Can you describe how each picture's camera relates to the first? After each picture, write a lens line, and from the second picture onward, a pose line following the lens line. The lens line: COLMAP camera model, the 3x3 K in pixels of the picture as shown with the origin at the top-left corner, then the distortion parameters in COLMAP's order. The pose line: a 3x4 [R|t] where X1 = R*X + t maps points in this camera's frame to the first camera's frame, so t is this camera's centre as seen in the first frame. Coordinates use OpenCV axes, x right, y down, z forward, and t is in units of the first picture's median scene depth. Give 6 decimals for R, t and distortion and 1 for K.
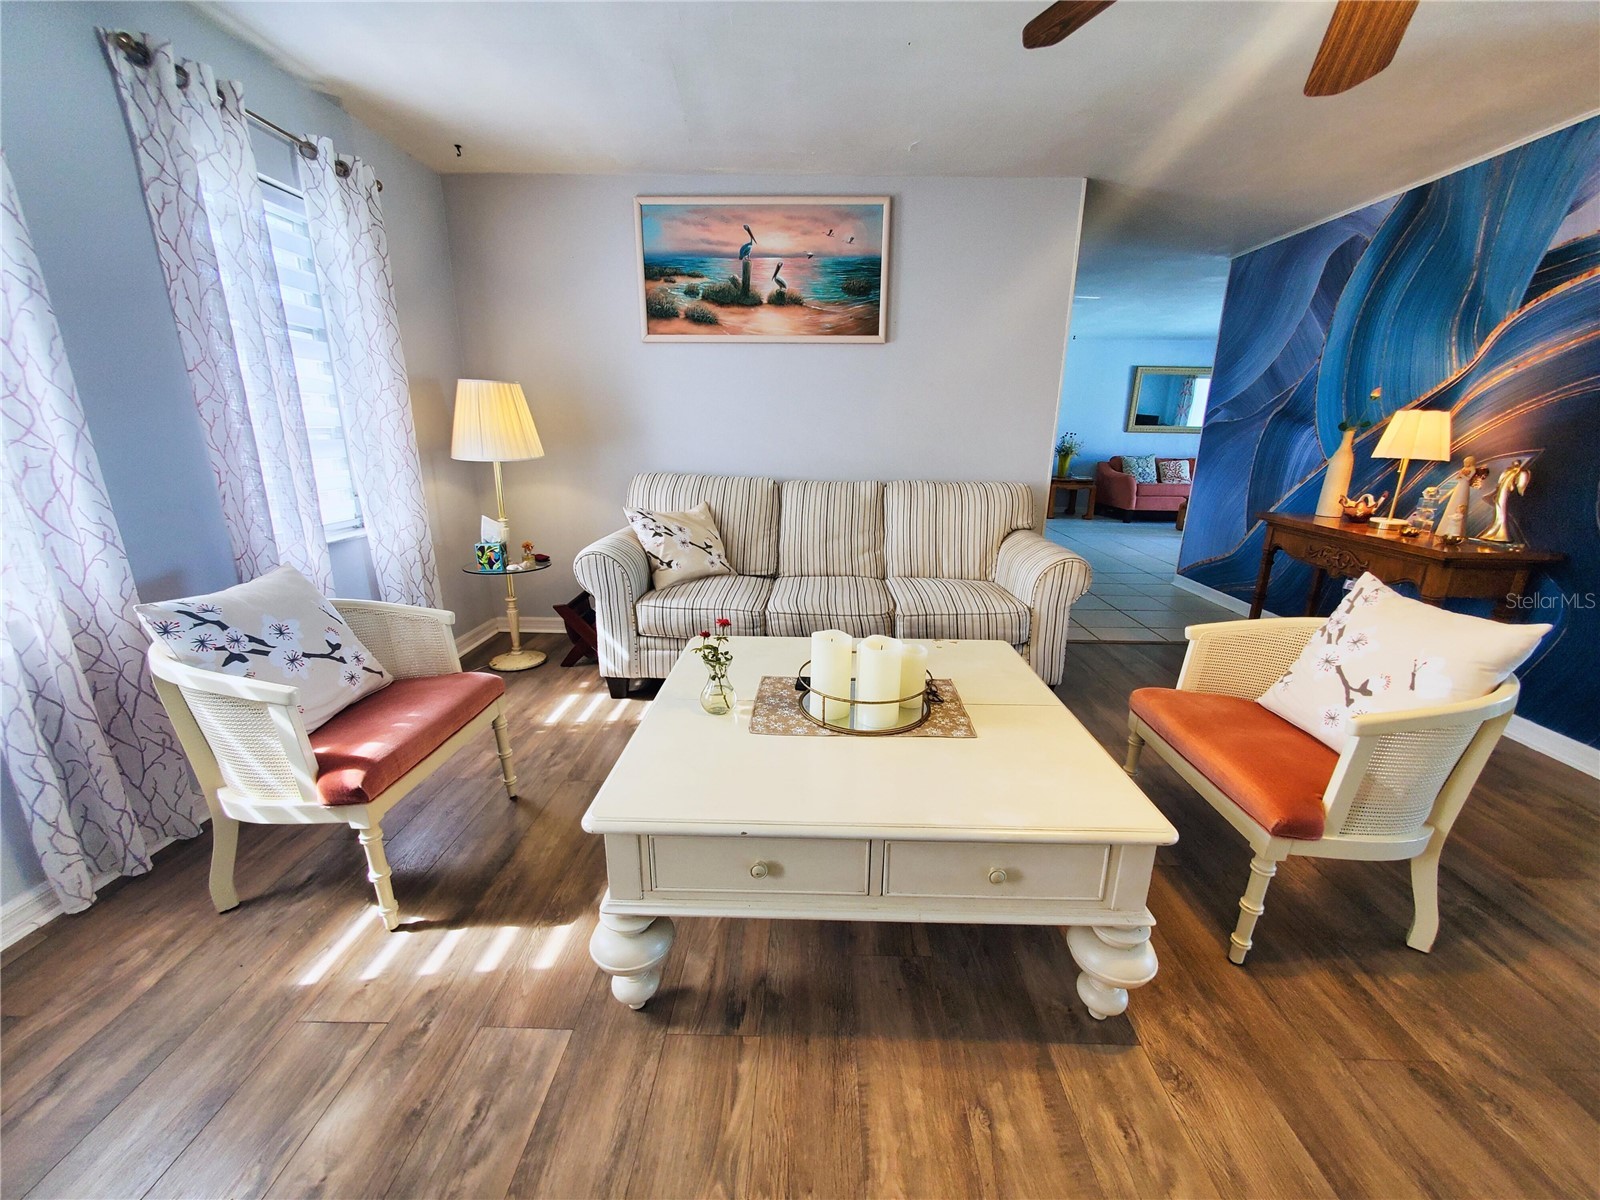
lens RADIAL K [[637.6, 0, 806.1], [0, 637.6, 605.4], [0, 0, 1]] dist [-0.000483, -0.000005]
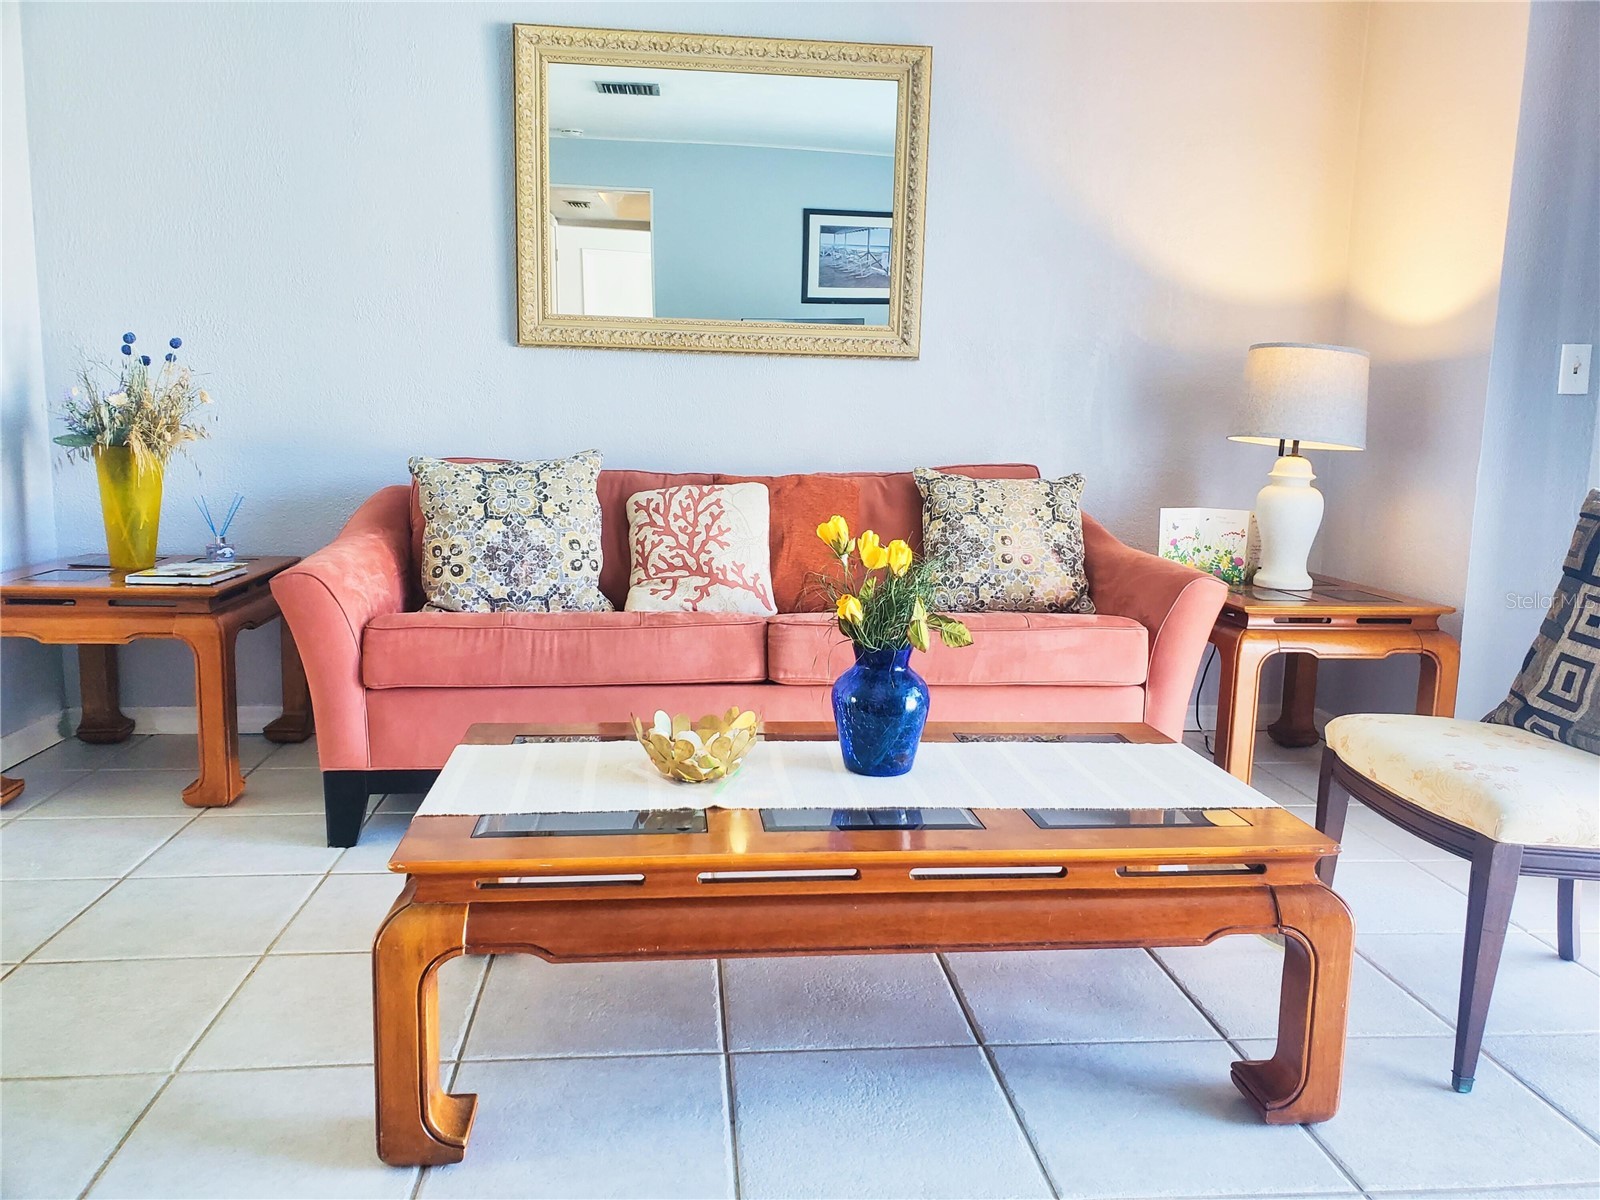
lens RADIAL K [[1238.1, 0, 801.8], [0, 1238.1, 593.7], [0, 0, 1]] dist [0.138652, -0.255780]
pose [[0.992754, -0.004239, 0.120089, 0.562245], [0.019535, 0.991776, -0.126482, -0.144376], [-0.118565, 0.127912, 0.984673, 0.621488]]
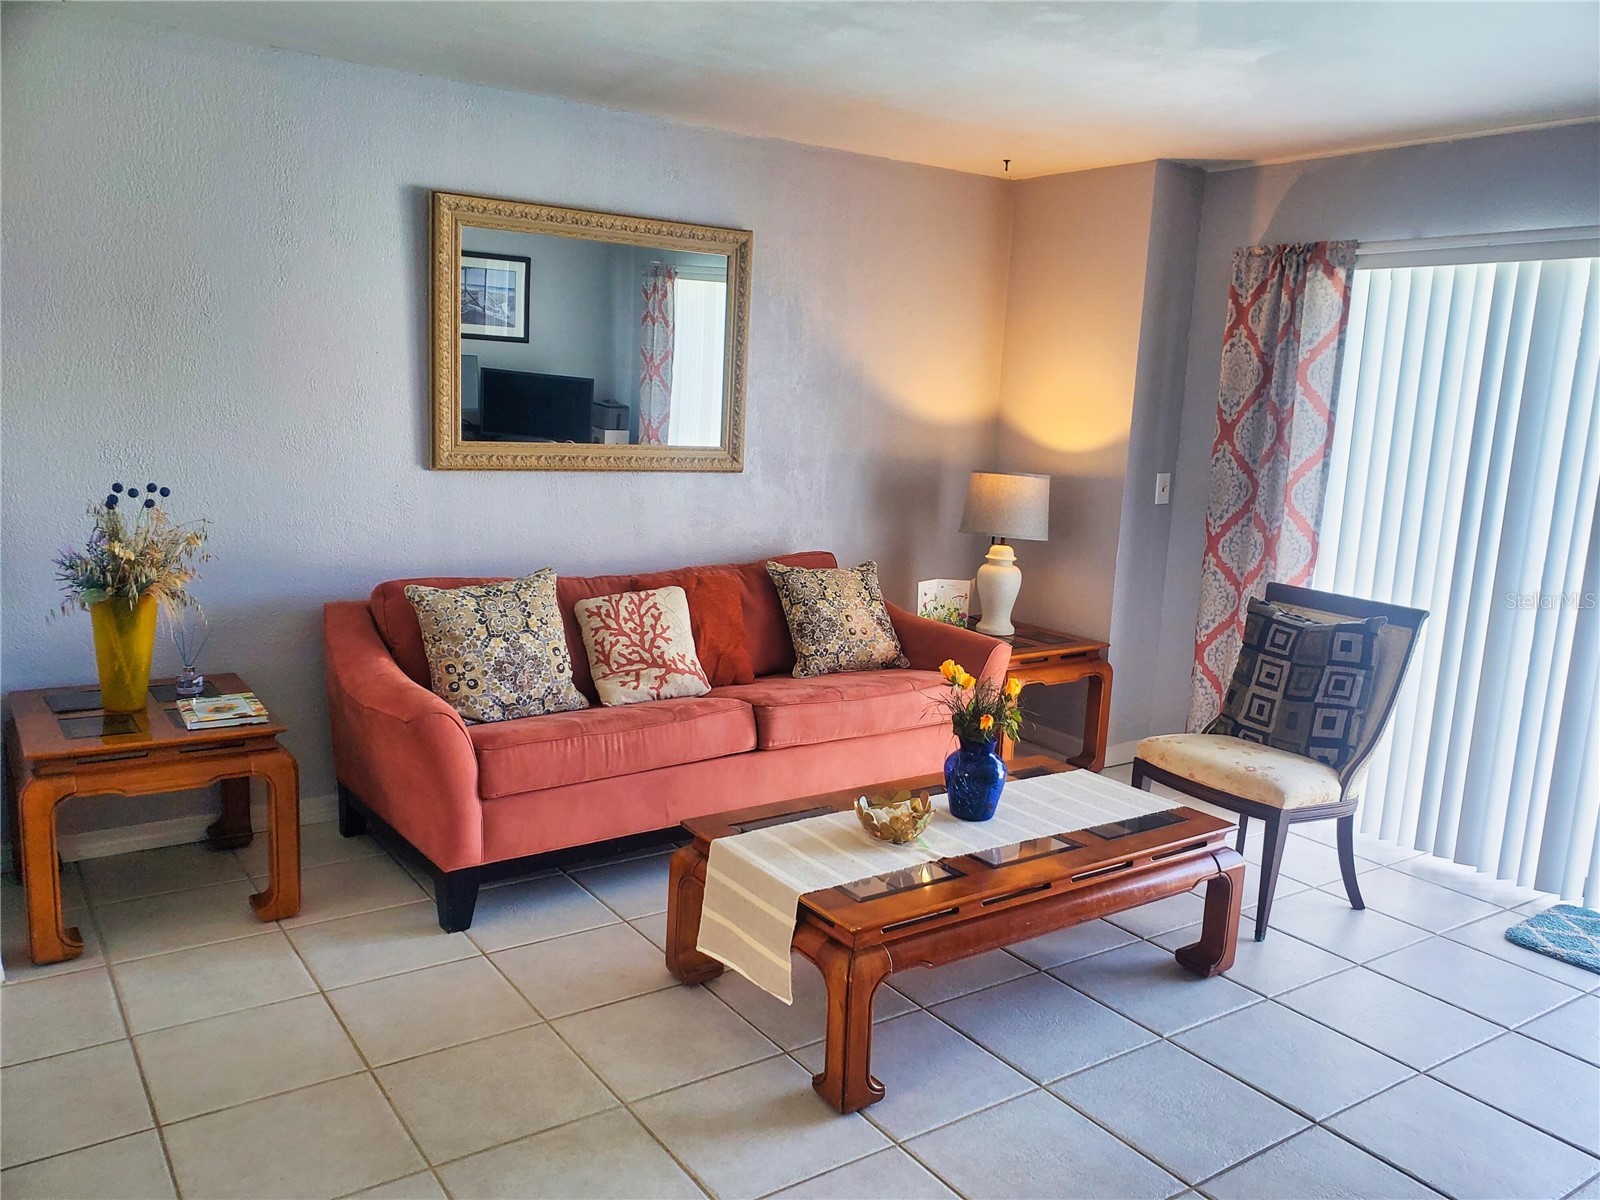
lens RADIAL K [[1231.2, 0, 808.2], [0, 1231.2, 616.5], [0, 0, 1]] dist [0.189880, -0.477891]
pose [[0.810382, -0.081818, 0.580162, 0.355637], [0.123026, 0.991889, -0.031963, -0.193707], [-0.572841, 0.097277, 0.813874, 0.574800]]
